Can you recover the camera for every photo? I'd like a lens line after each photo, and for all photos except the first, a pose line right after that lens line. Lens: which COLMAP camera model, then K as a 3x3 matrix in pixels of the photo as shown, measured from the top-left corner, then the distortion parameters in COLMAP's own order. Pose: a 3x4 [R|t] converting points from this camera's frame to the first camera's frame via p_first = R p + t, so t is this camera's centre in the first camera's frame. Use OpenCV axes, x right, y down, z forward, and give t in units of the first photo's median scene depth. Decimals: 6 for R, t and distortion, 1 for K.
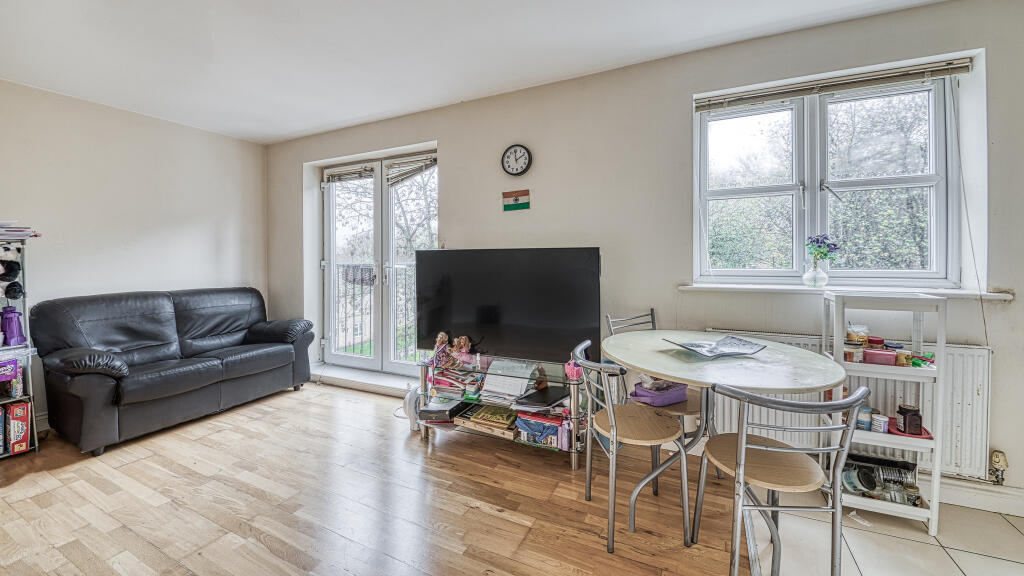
lens RADIAL K [[374.5, 0, 530.9], [0, 374.5, 256.5], [0, 0, 1]] dist [0.000807, -0.006863]
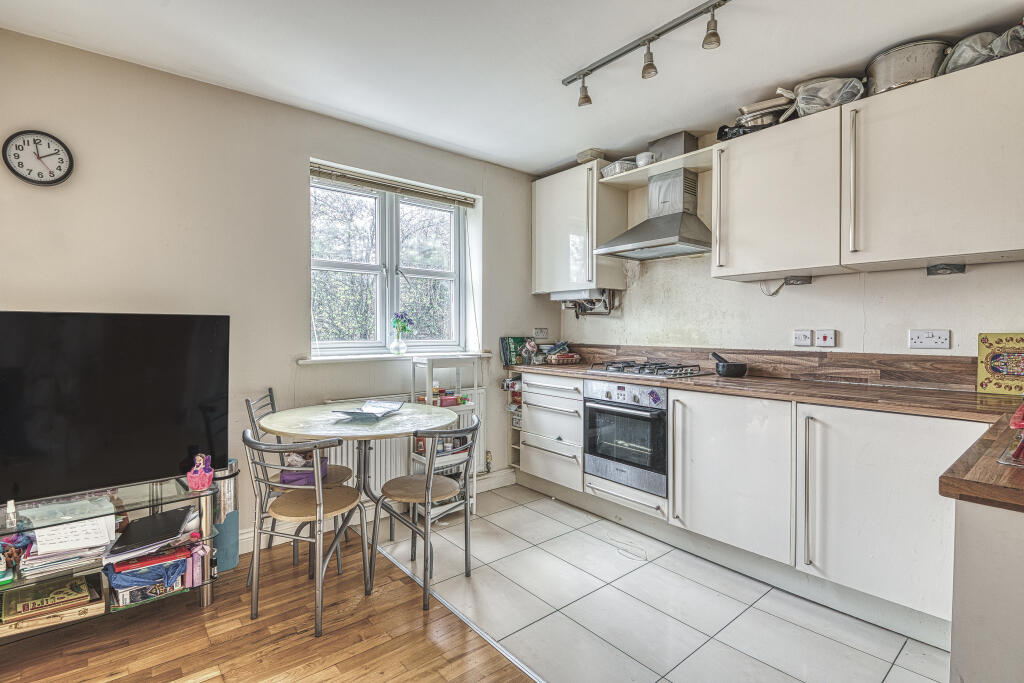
lens RADIAL K [[509.1, 0, 510.9], [0, 509.1, 335.6], [0, 0, 1]] dist [0.000526, -0.015755]
pose [[0.388268, -0.001856, 0.921545, -0.562860], [-0.003252, 0.999989, 0.003384, 0.012668], [-0.921541, -0.004311, 0.388258, 0.033528]]
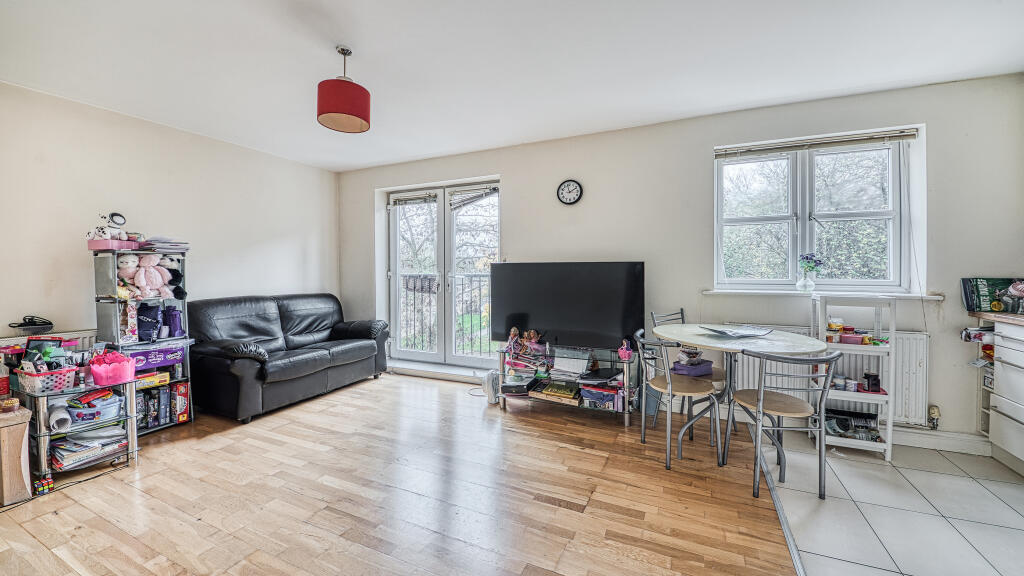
lens RADIAL K [[389.6, 0, 508.0], [0, 389.6, 267.8], [0, 0, 1]] dist [0.018881, -0.017251]
pose [[0.999926, 0.006174, 0.010501, -0.312539], [-0.006102, 0.999958, -0.006877, 0.009750], [-0.010543, 0.006812, 0.999921, -0.383857]]
